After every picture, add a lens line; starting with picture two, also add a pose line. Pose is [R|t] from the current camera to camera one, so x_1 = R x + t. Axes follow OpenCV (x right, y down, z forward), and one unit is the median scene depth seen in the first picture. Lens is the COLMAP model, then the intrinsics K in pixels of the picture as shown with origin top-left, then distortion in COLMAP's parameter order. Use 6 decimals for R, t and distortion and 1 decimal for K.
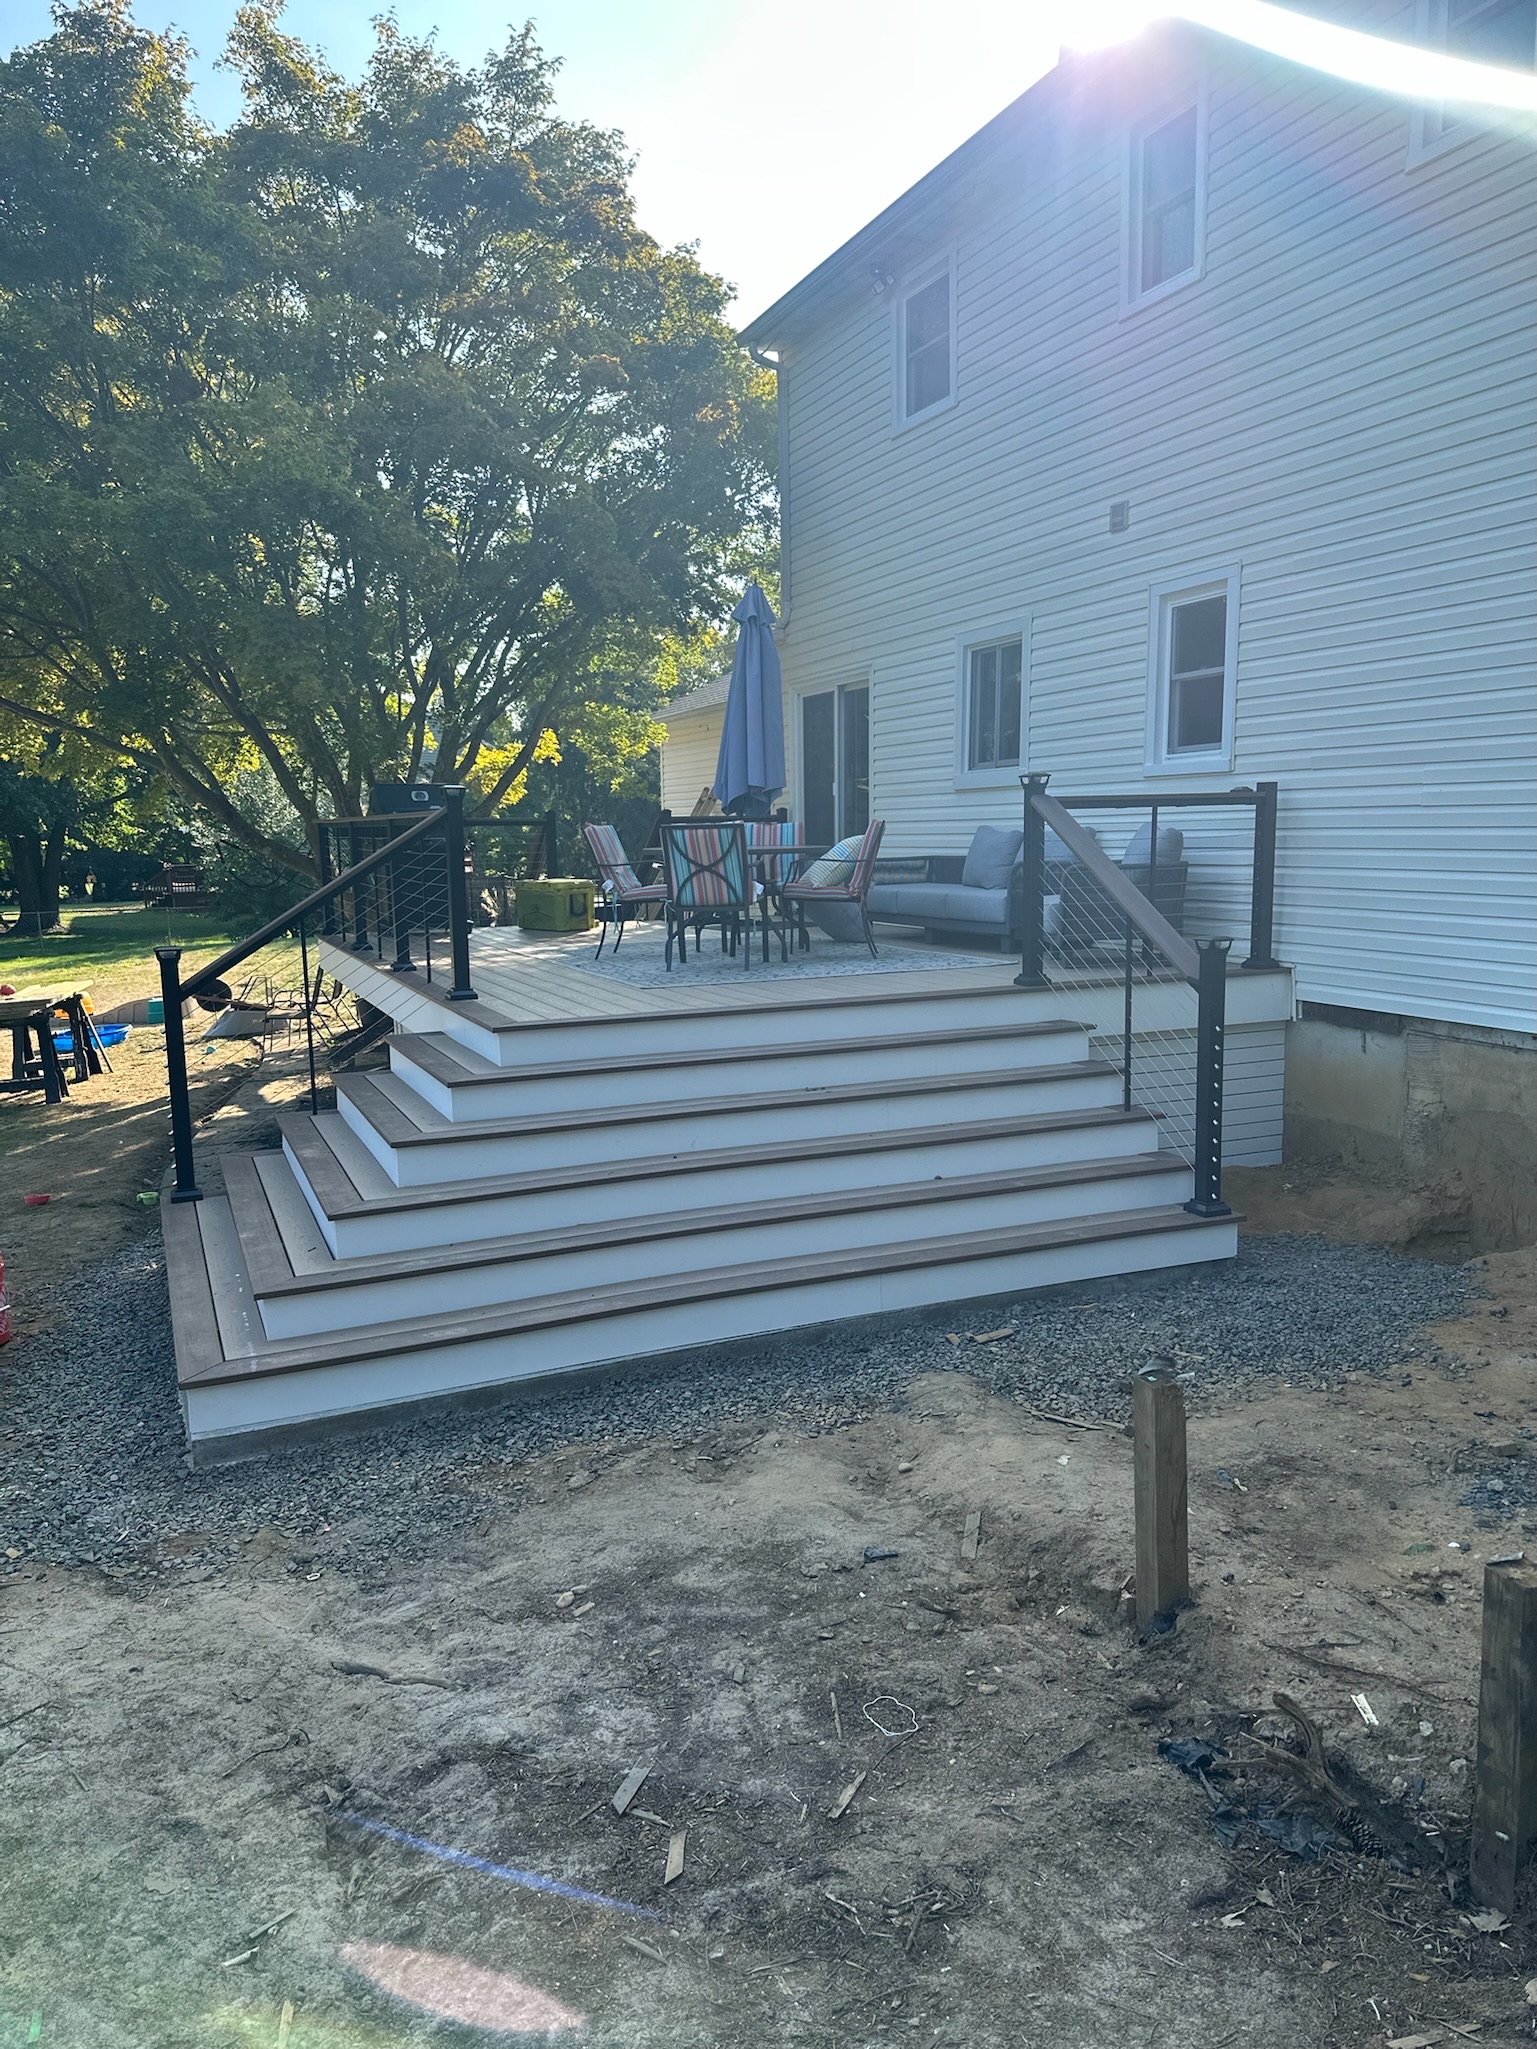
lens RADIAL K [[1475.2, 0, 768.5], [0, 1475.2, 1024.5], [0, 0, 1]] dist [0.085710, -0.131154]
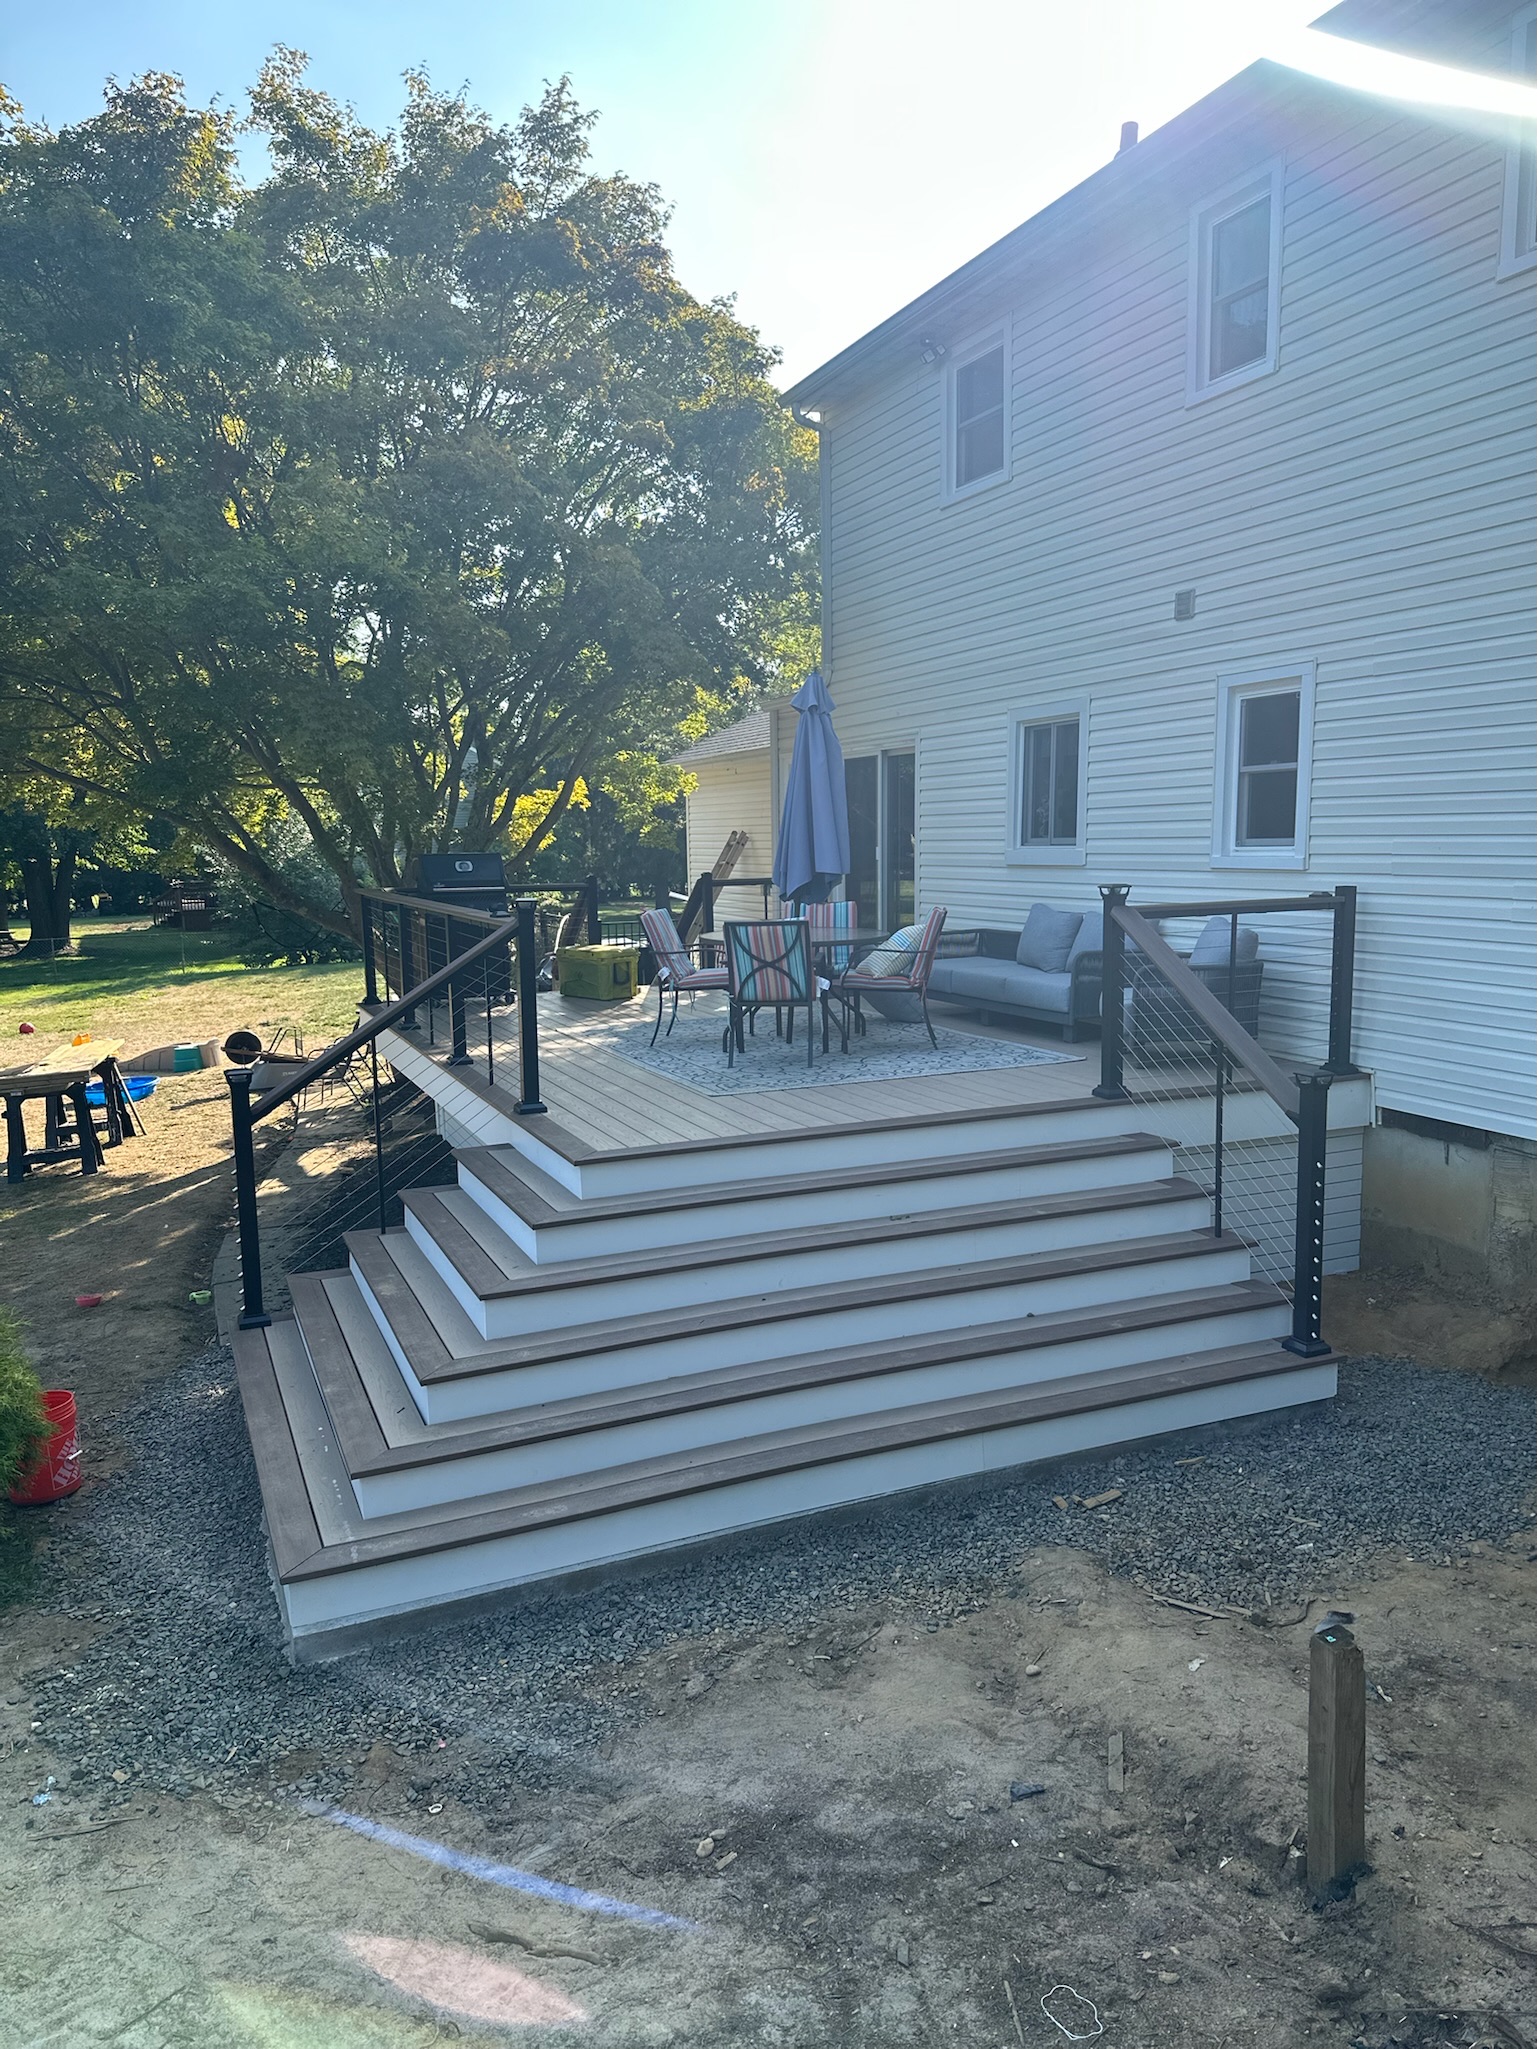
lens RADIAL K [[1476.1, 0, 767.9], [0, 1476.1, 1014.7], [0, 0, 1]] dist [0.054495, -0.065613]
pose [[0.999995, -0.000814, 0.002985, -0.052351], [0.000822, 0.999996, -0.002699, -0.079044], [-0.002983, 0.002701, 0.999992, 0.020036]]
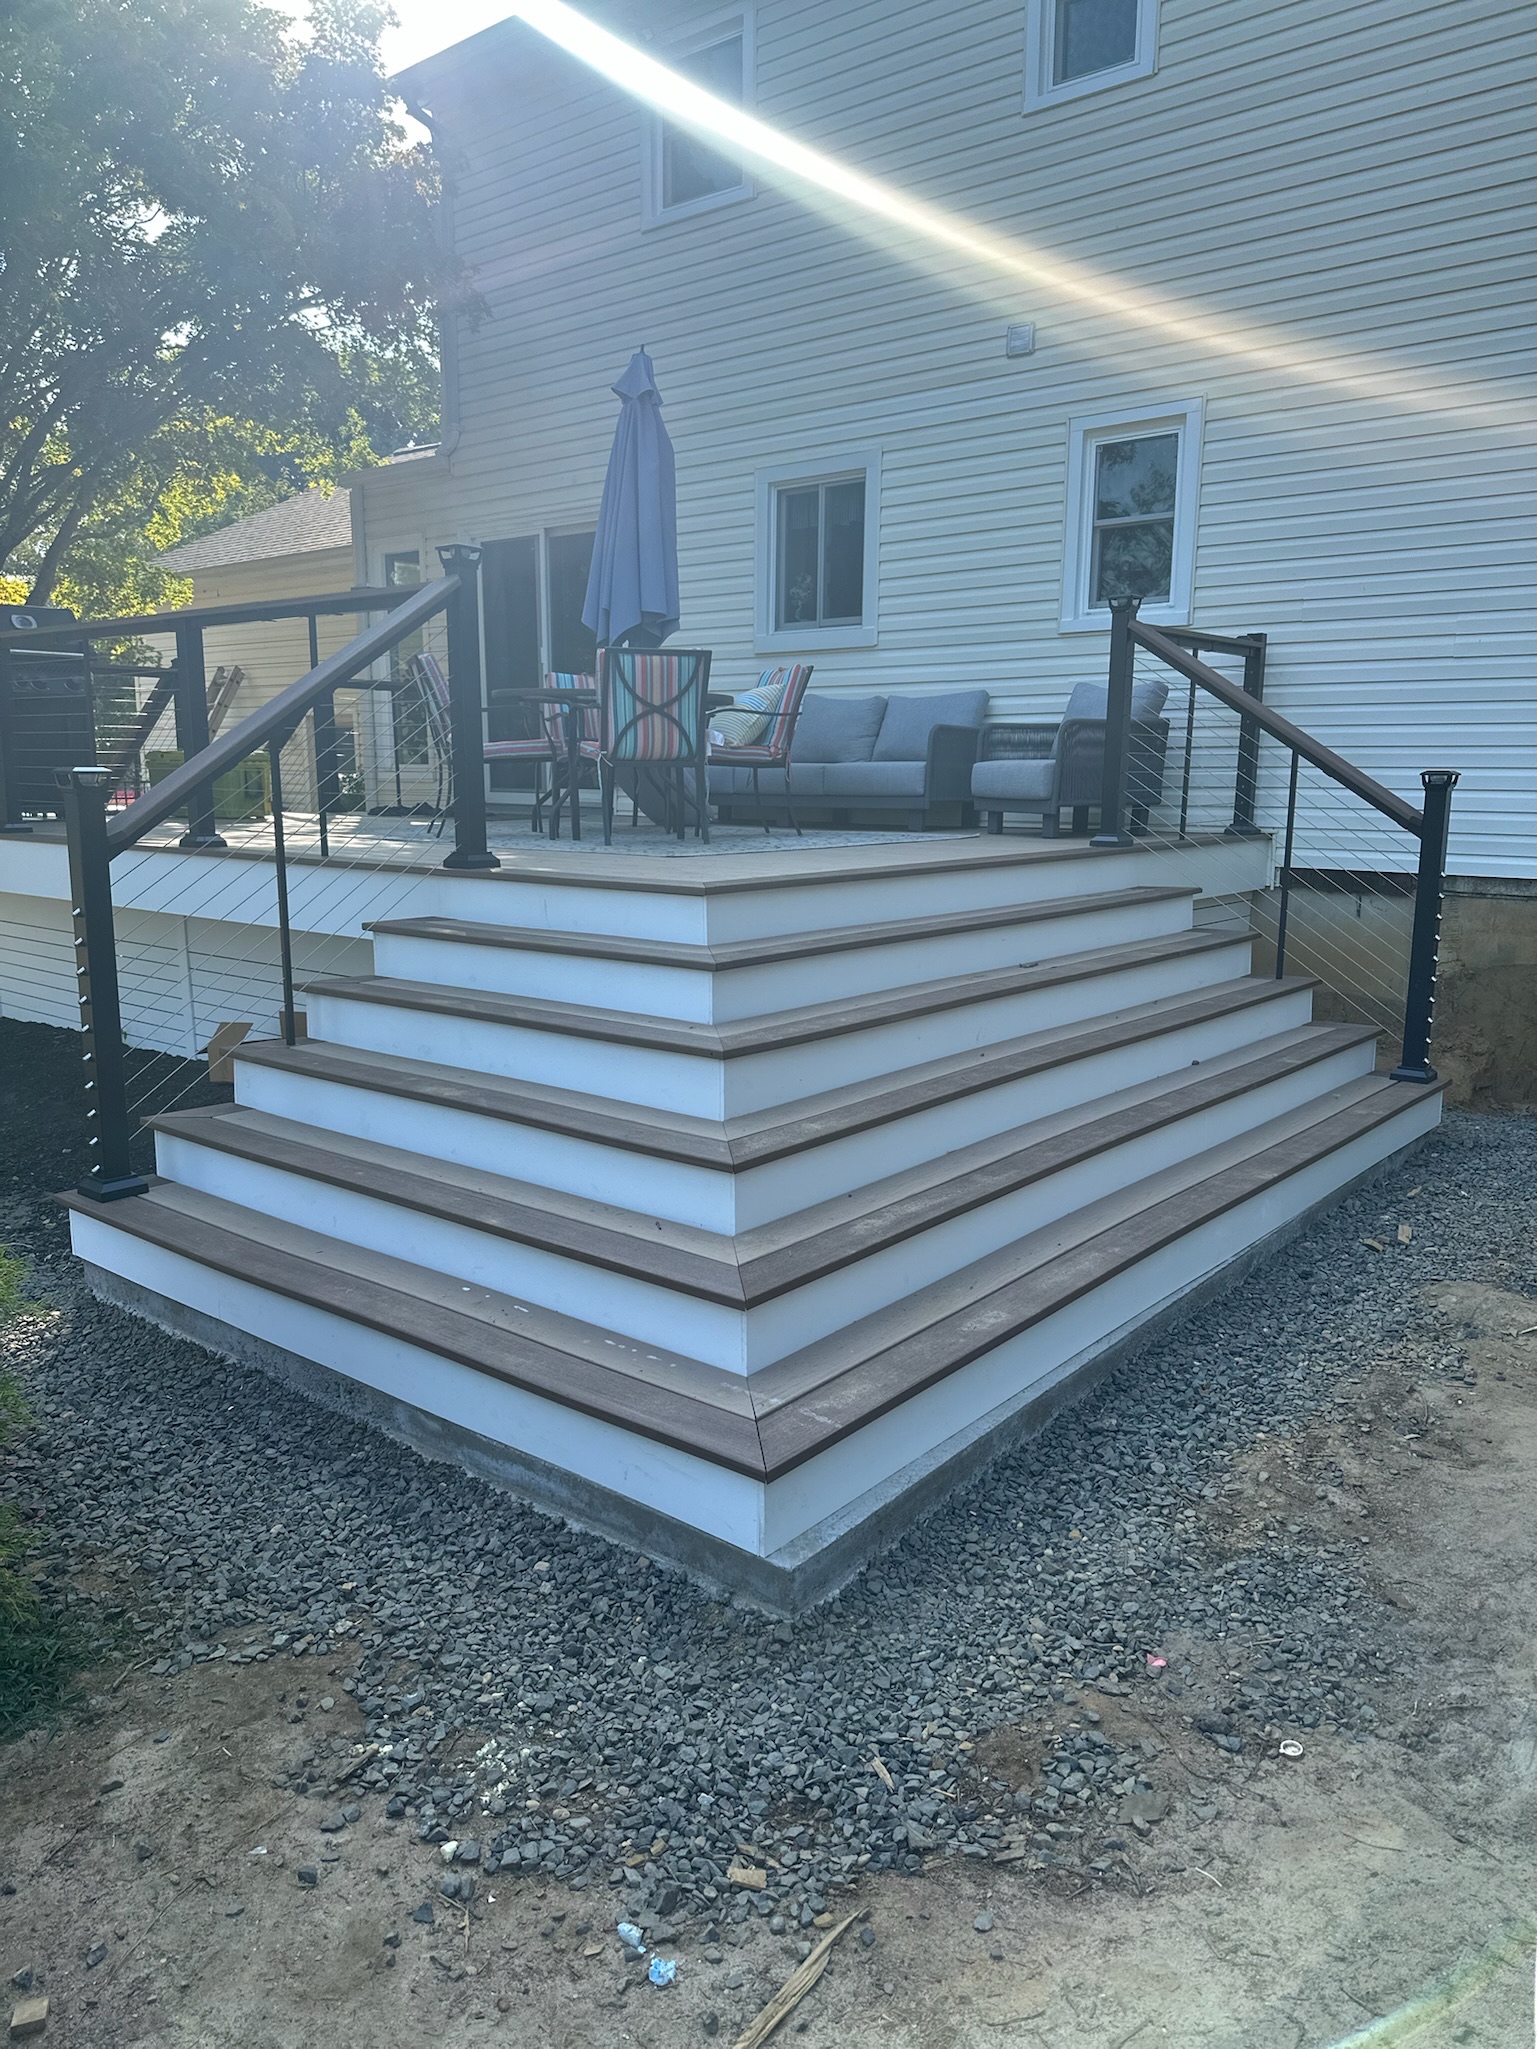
lens RADIAL K [[1475.2, 0, 768.5], [0, 1475.2, 1024.5], [0, 0, 1]] dist [0.085710, -0.131154]
pose [[0.876333, -0.057475, 0.478265, -0.418014], [0.044435, 0.998268, 0.038548, 0.034628], [-0.479652, -0.012529, 0.877369, 0.335557]]
